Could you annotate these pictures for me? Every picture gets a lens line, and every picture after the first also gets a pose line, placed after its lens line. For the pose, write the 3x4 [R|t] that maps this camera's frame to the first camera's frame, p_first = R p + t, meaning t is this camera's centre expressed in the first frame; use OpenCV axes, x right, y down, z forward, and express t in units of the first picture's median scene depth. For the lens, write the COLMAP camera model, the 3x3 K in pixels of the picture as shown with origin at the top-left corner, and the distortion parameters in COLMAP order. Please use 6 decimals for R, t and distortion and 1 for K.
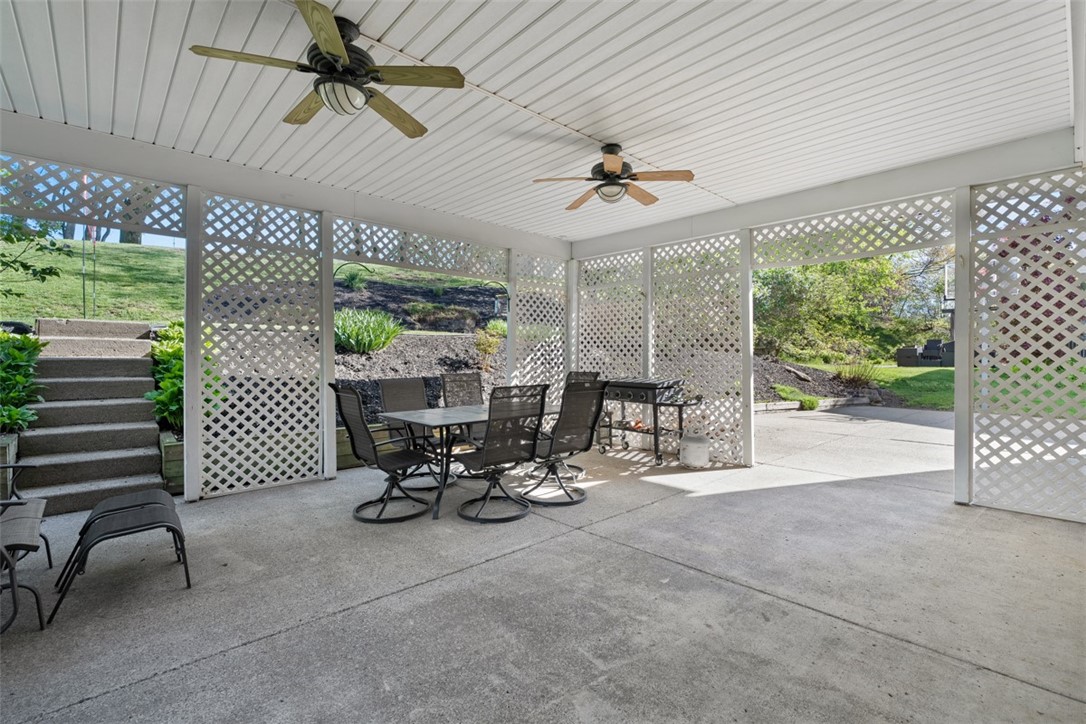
lens RADIAL K [[498.7, 0, 544.3], [0, 498.7, 360.0], [0, 0, 1]] dist [-0.001718, 0.001618]
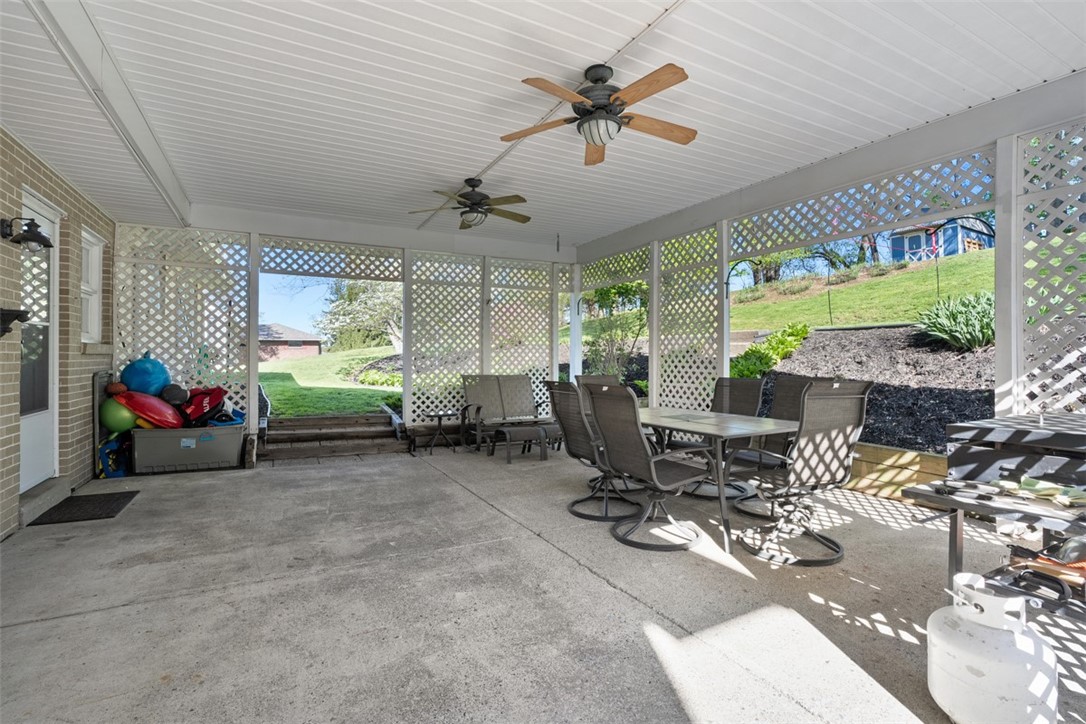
lens RADIAL K [[498.7, 0, 542.6], [0, 498.7, 360.9], [0, 0, 1]] dist [-0.001718, 0.001618]
pose [[-0.252102, 0.002552, -0.967697, 1.319333], [-0.006265, 0.999971, 0.004269, 0.004558], [0.967680, 0.007139, -0.252079, 1.672764]]
